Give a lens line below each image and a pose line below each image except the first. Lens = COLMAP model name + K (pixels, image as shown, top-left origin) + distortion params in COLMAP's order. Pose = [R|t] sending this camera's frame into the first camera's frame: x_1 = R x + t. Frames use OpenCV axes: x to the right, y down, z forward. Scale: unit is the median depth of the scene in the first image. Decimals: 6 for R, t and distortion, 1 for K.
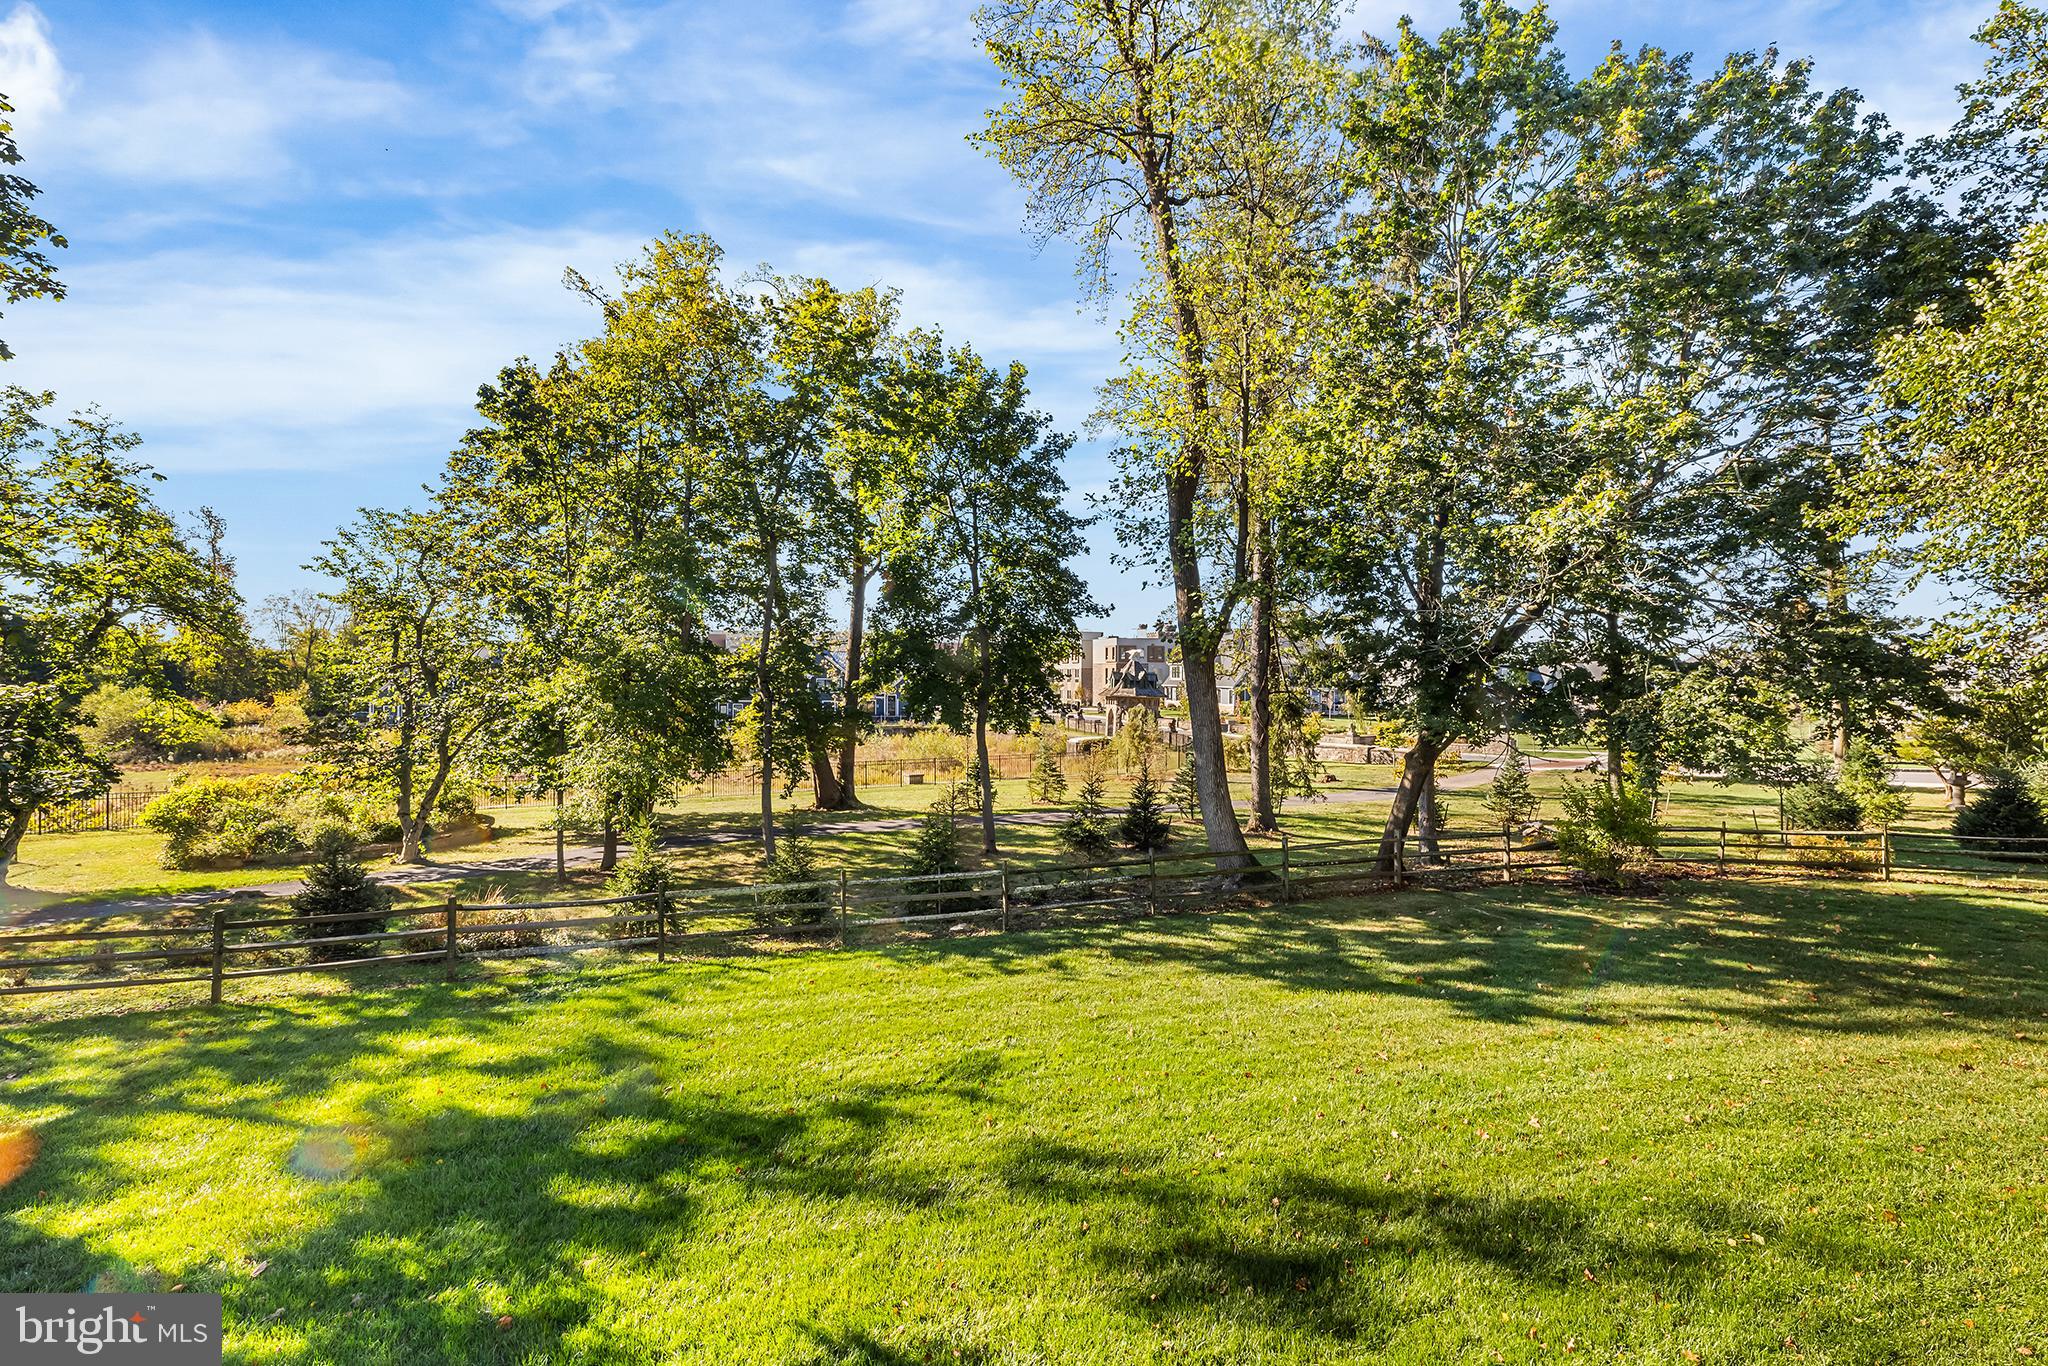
lens RADIAL K [[926.2, 0, 1031.8], [0, 926.2, 672.7], [0, 0, 1]] dist [0.005724, -0.002649]
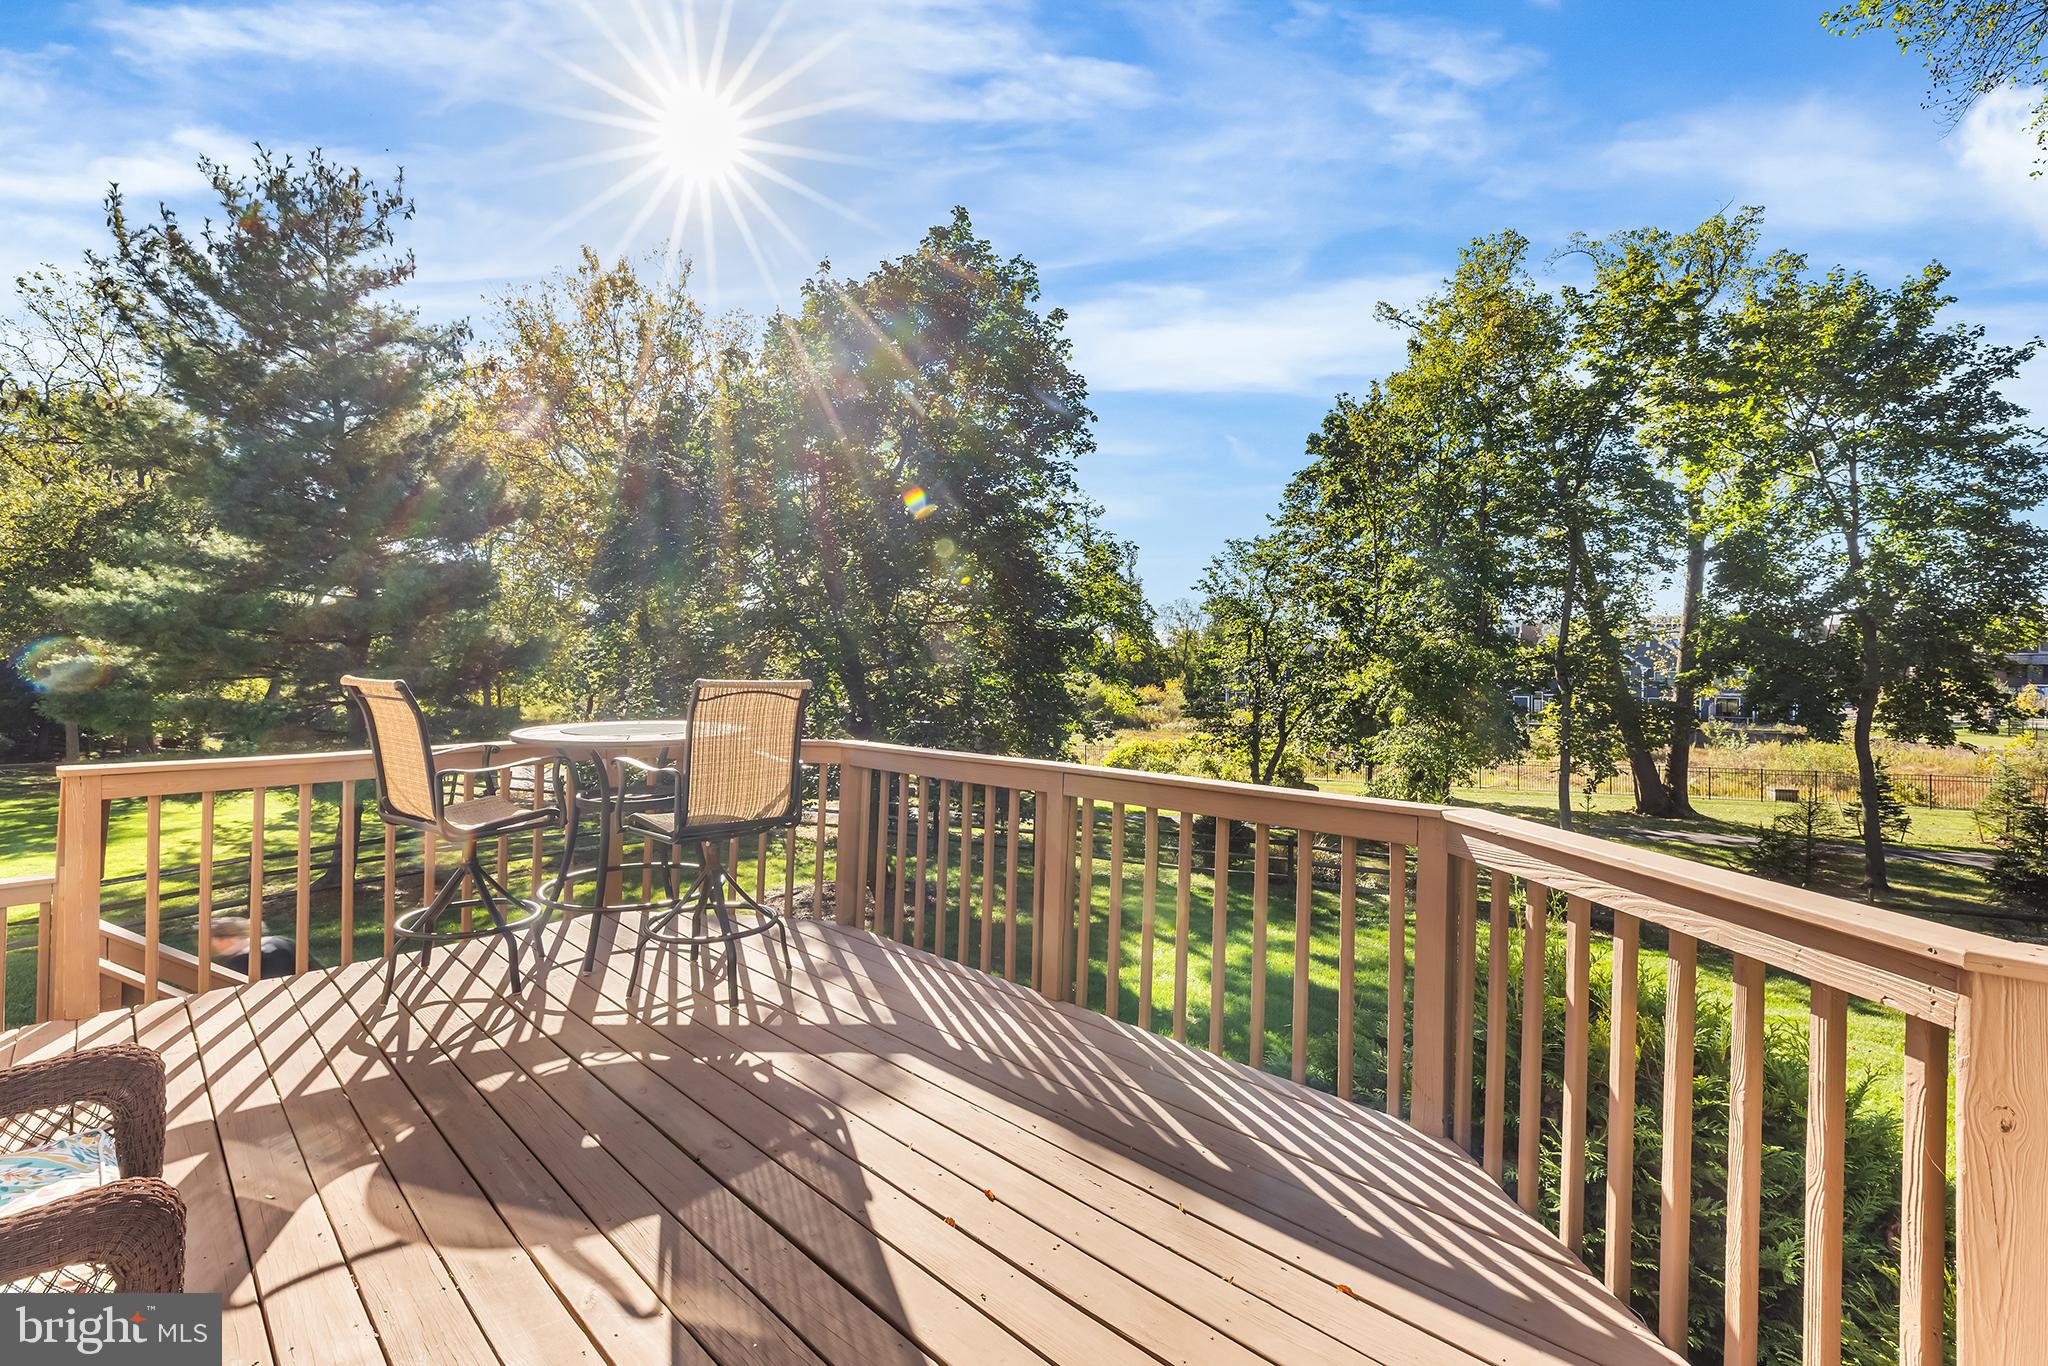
lens RADIAL K [[926.2, 0, 1024.8], [0, 926.2, 666.0], [0, 0, 1]] dist [0.005724, -0.002649]
pose [[0.674914, 0.000234, -0.737897, 0.052448], [0.001277, 0.999998, 0.001485, -0.001365], [0.737895, -0.001944, 0.674912, -0.096359]]
